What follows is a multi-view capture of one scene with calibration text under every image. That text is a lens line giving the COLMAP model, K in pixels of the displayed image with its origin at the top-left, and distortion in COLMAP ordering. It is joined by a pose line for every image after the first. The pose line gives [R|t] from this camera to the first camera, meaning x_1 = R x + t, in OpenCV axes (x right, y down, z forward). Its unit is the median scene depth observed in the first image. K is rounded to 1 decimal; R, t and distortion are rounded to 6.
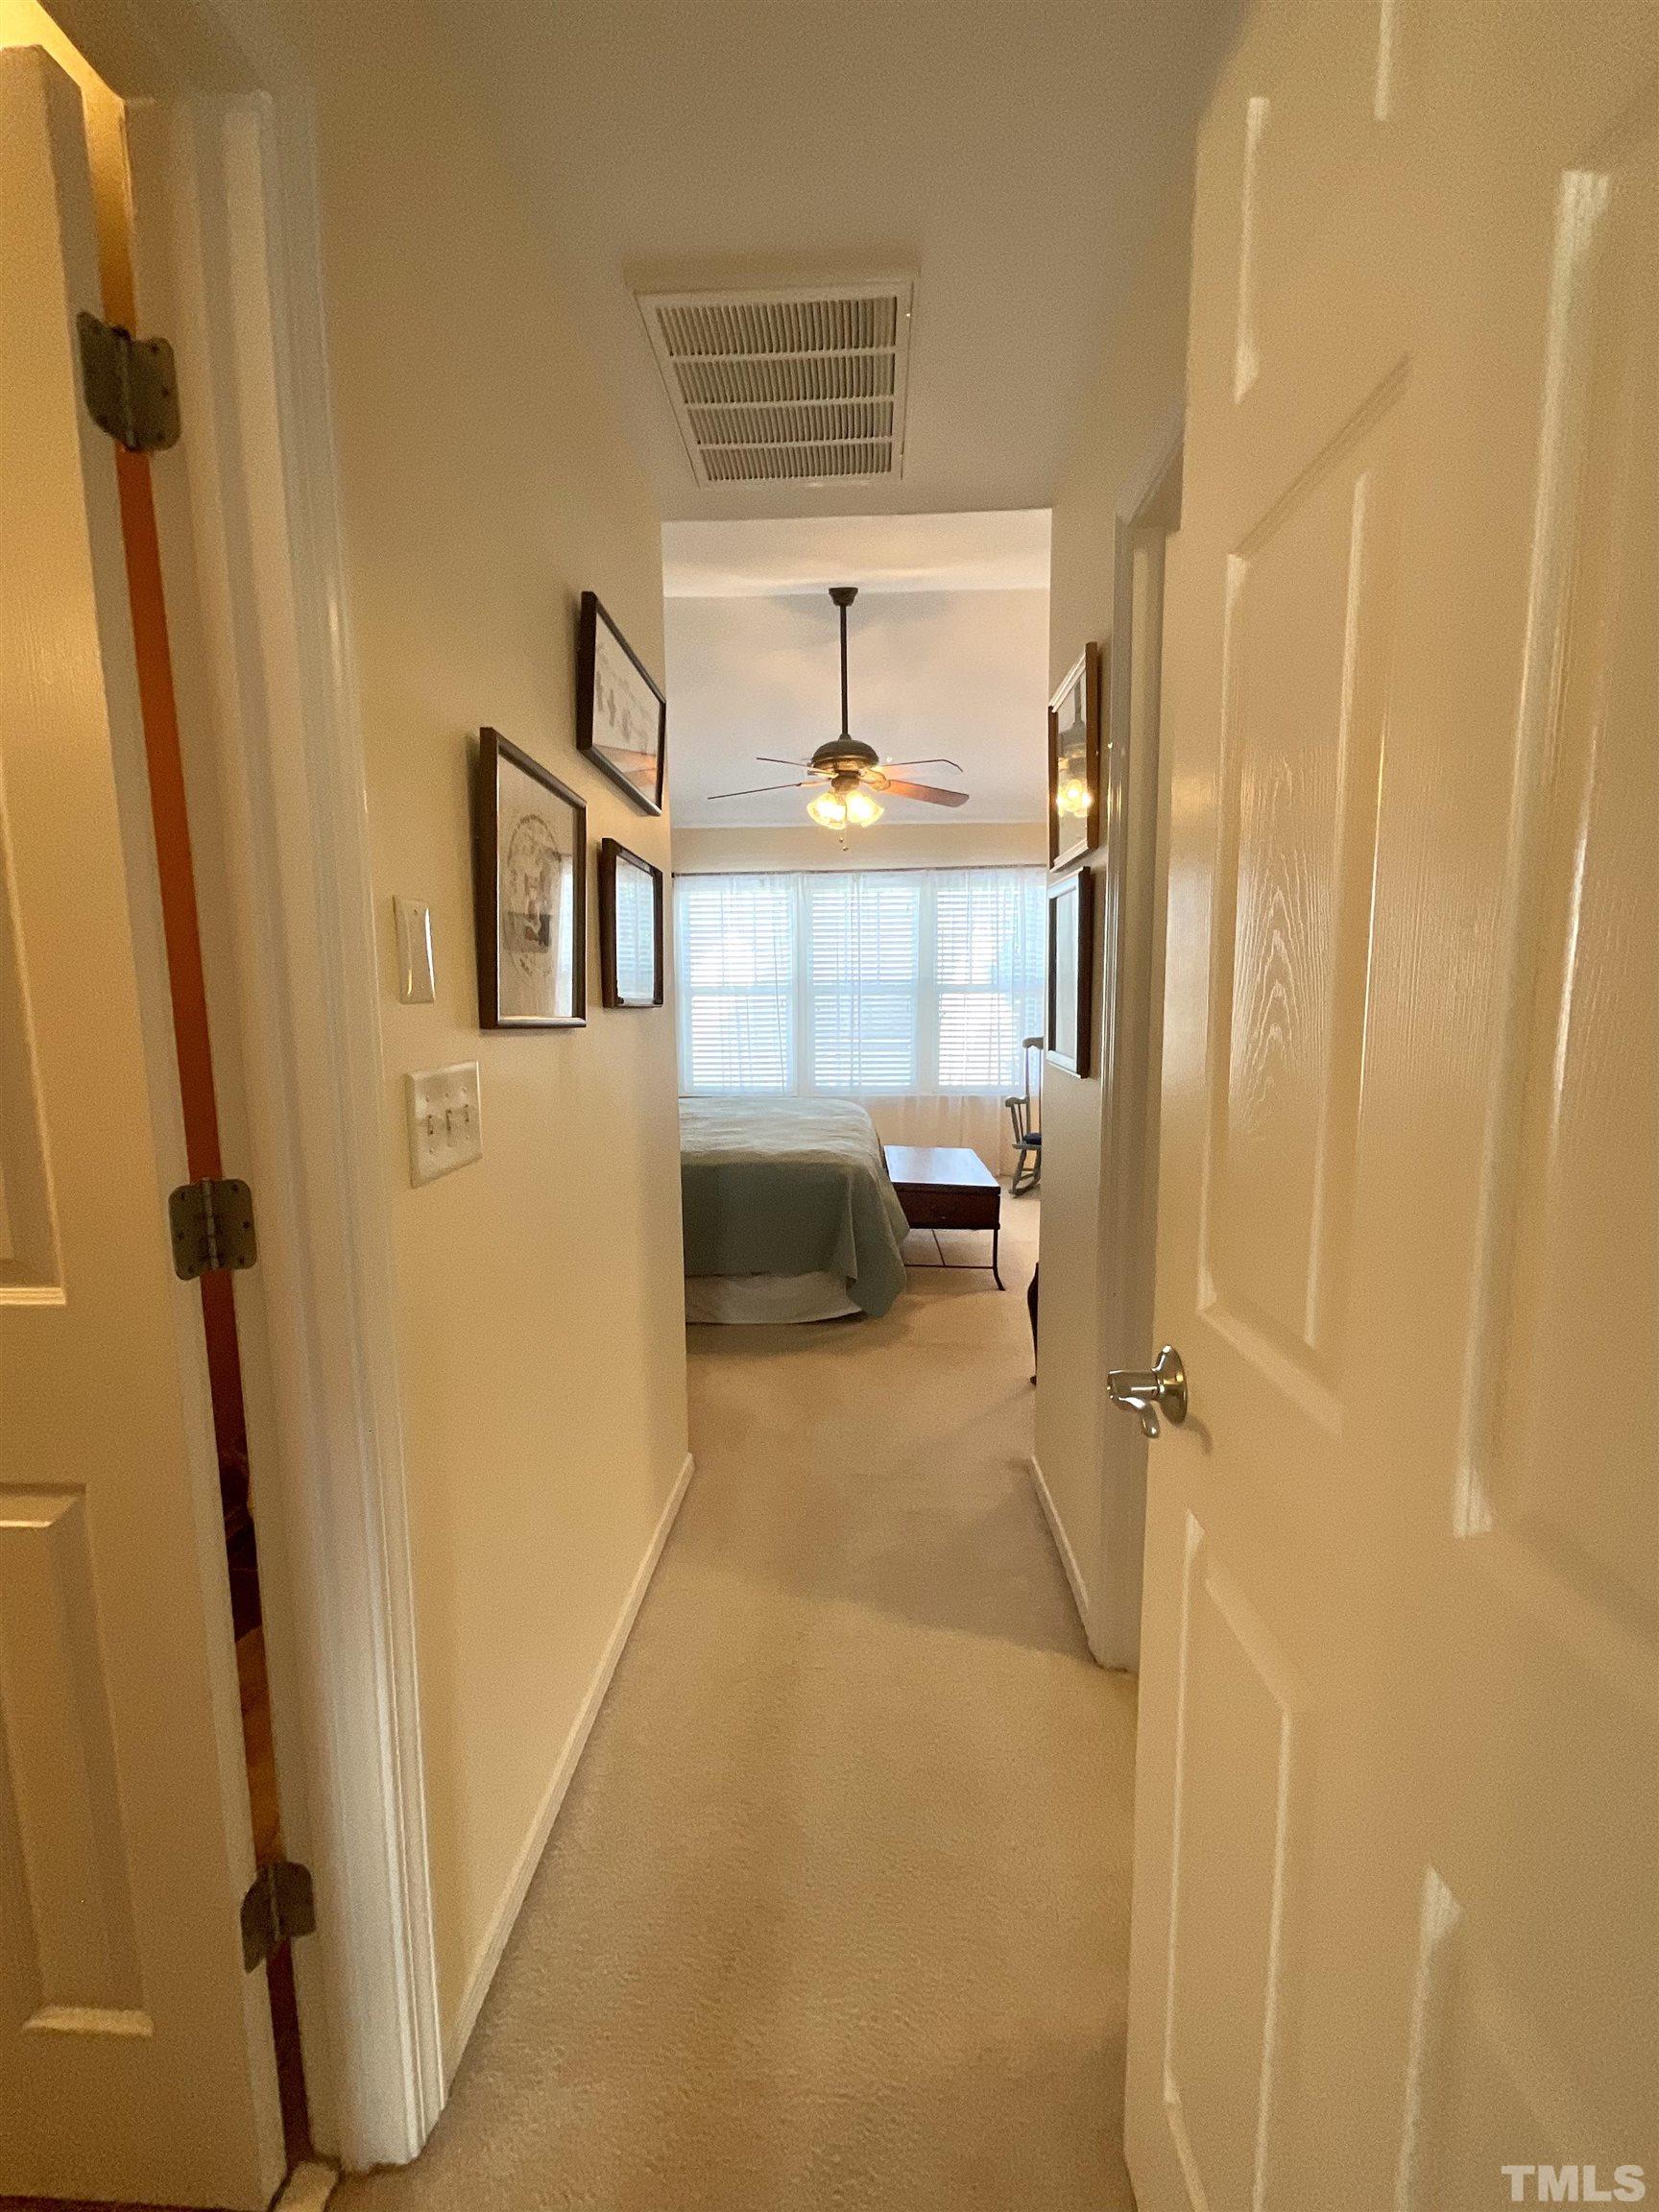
lens RADIAL K [[884.7, 0, 829.5], [0, 884.7, 1106.0], [0, 0, 1]] dist [-0.001809, 0.000048]
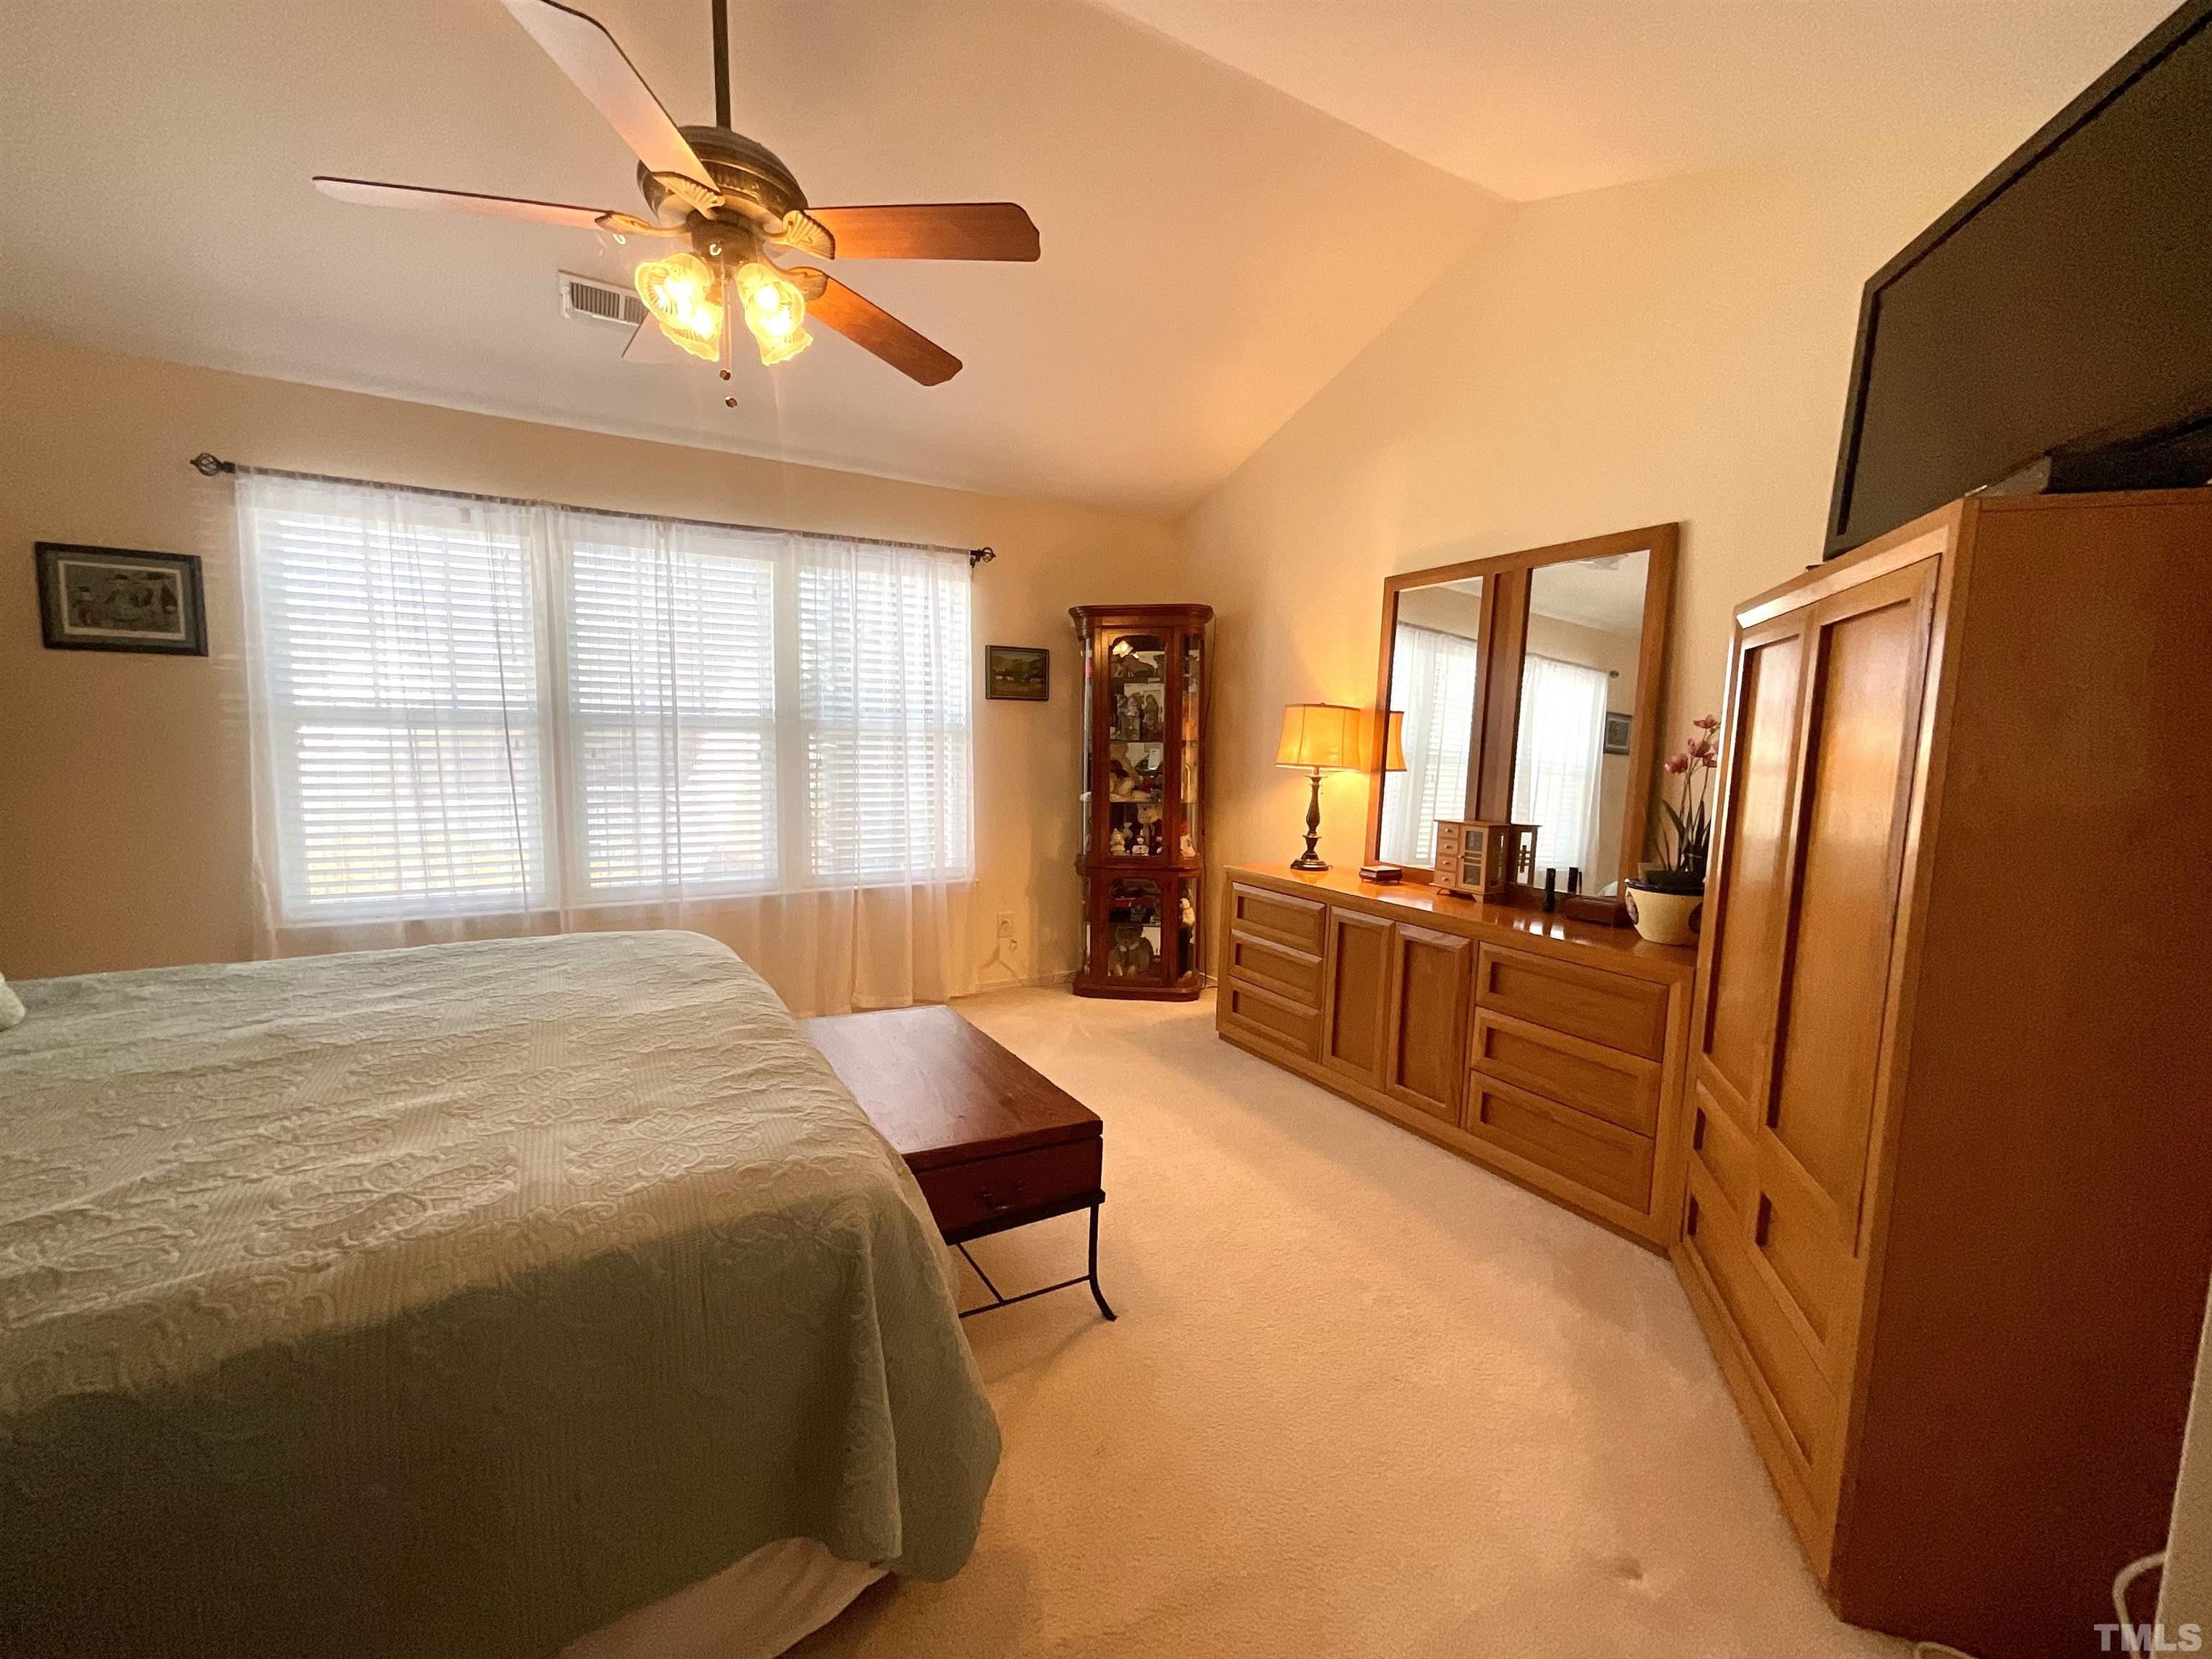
lens RADIAL K [[884.7, 0, 1104.3], [0, 884.7, 836.0], [0, 0, 1]] dist [-0.001809, 0.000048]
pose [[0.841435, -0.038953, 0.538953, -0.046290], [0.043288, 0.999052, 0.004624, -0.046859], [-0.538622, 0.019439, 0.842323, 0.353968]]
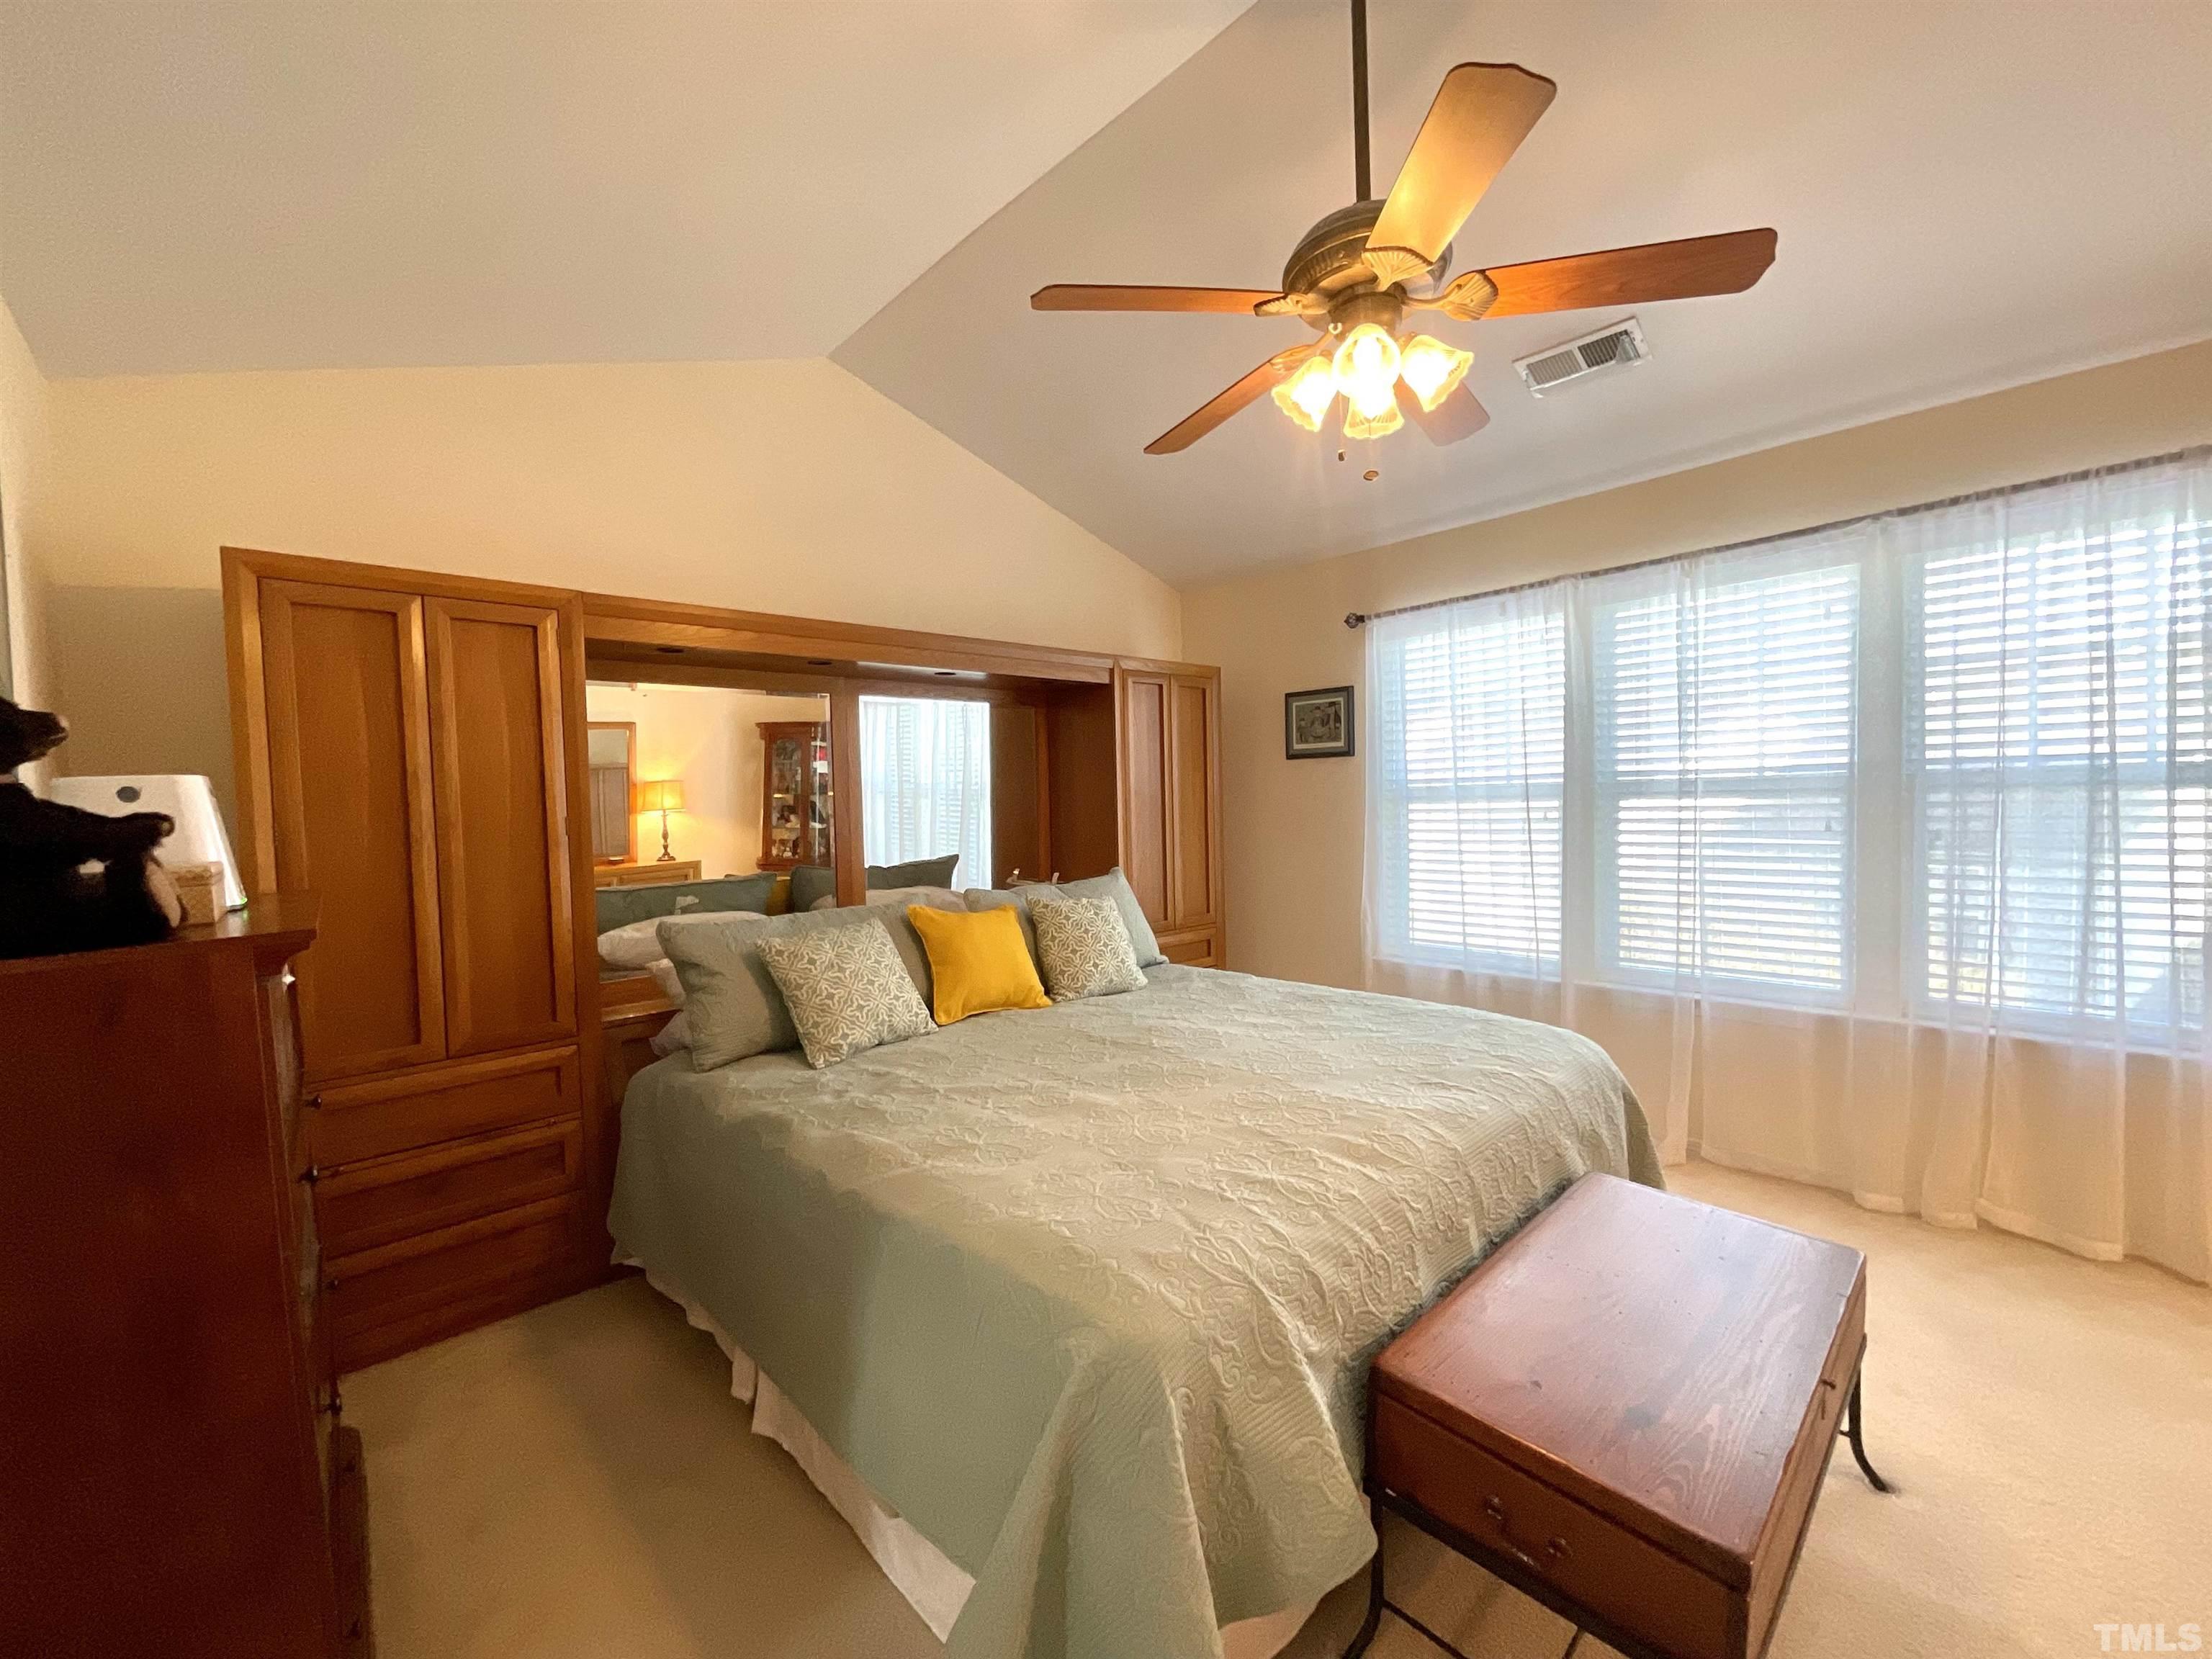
lens RADIAL K [[884.7, 0, 1104.3], [0, 884.7, 836.0], [0, 0, 1]] dist [-0.001809, 0.000048]
pose [[0.718181, 0.014395, -0.695707, 0.146397], [-0.059213, 0.997424, -0.040489, -0.065081], [0.693332, 0.070274, 0.717184, 0.414333]]
